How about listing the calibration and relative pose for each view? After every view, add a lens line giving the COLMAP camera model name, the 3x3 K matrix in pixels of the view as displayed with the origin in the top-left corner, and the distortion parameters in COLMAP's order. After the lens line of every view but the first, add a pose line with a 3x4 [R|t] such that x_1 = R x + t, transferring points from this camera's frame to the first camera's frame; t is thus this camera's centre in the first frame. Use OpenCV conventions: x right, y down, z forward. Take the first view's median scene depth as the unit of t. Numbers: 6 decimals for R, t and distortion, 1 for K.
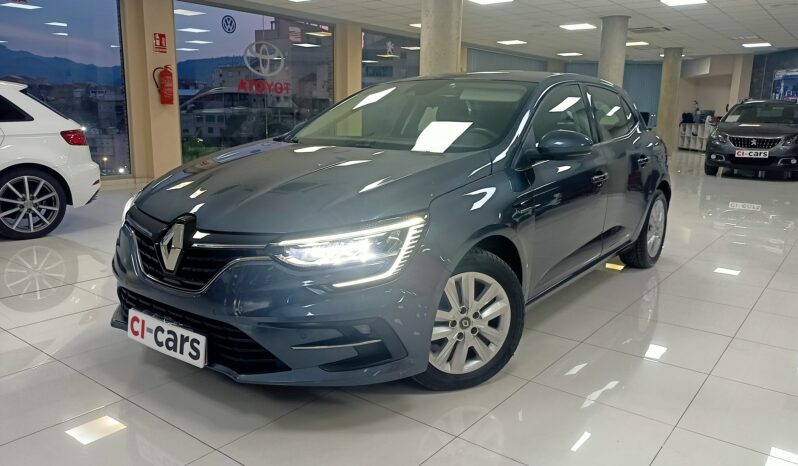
lens RADIAL K [[606.6, 0, 399.3], [0, 606.6, 233.8], [0, 0, 1]] dist [0.006876, -0.000280]
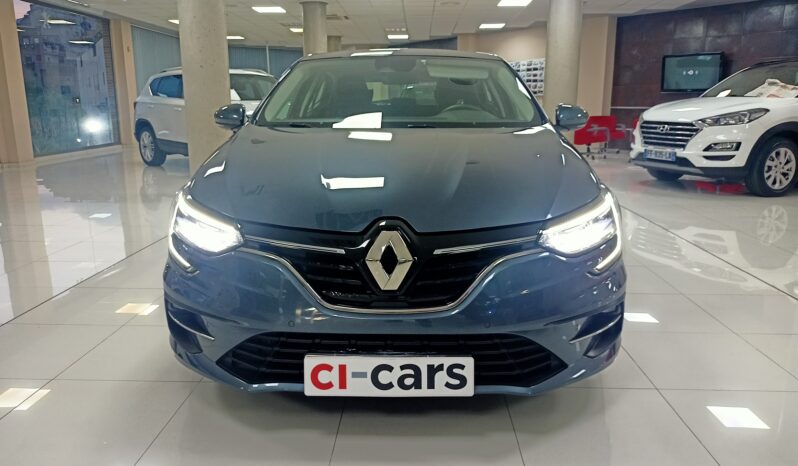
lens RADIAL K [[606.6, 0, 399.8], [0, 606.6, 237.0], [0, 0, 1]] dist [0.006876, -0.000280]
pose [[0.810361, -0.143036, 0.568204, -0.810566], [0.127710, 0.989548, 0.066965, -0.059623], [-0.571844, 0.018300, 0.820158, 0.354720]]
